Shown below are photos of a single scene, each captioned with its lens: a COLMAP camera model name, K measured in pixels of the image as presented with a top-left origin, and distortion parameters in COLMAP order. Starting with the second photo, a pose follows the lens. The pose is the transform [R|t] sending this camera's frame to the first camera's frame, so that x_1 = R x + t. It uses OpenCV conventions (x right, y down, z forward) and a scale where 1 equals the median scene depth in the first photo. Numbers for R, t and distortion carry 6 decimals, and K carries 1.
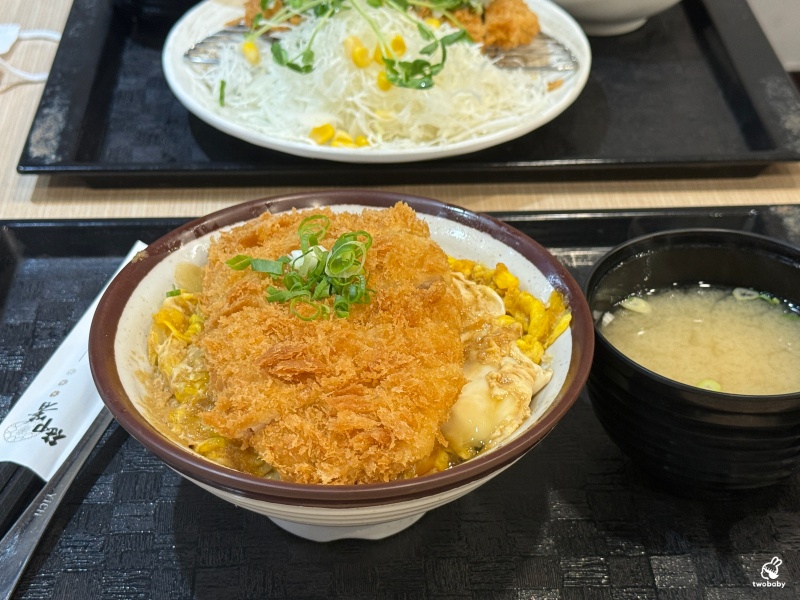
lens RADIAL K [[1495.6, 0, 400.0], [0, 1495.6, 300.0], [0, 0, 1]] dist [0.179087, 0.024157]
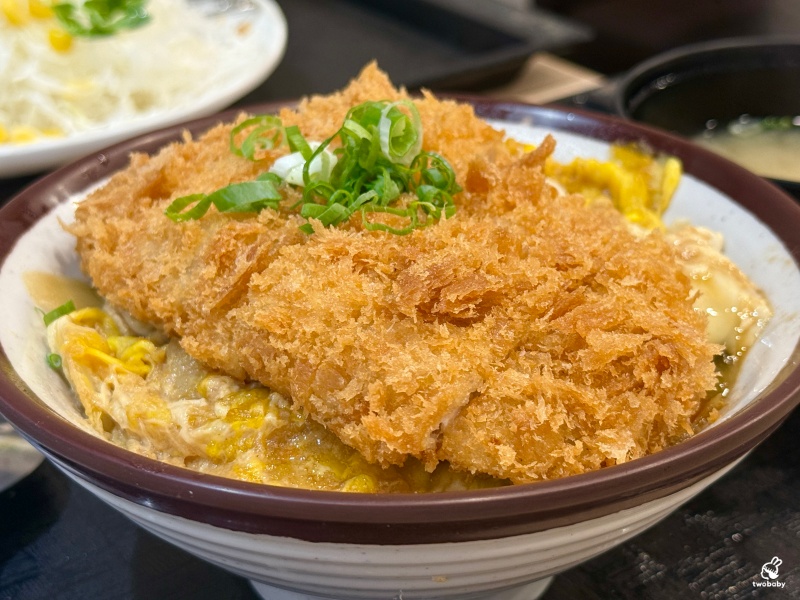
lens RADIAL K [[1495.6, 0, 400.0], [0, 1495.6, 300.0], [0, 0, 1]] dist [0.179087, 0.024157]
pose [[0.839392, -0.270049, 0.471693, -0.347819], [0.327080, 0.944083, -0.041552, 0.062105], [-0.434096, 0.189159, 0.880783, 0.538375]]
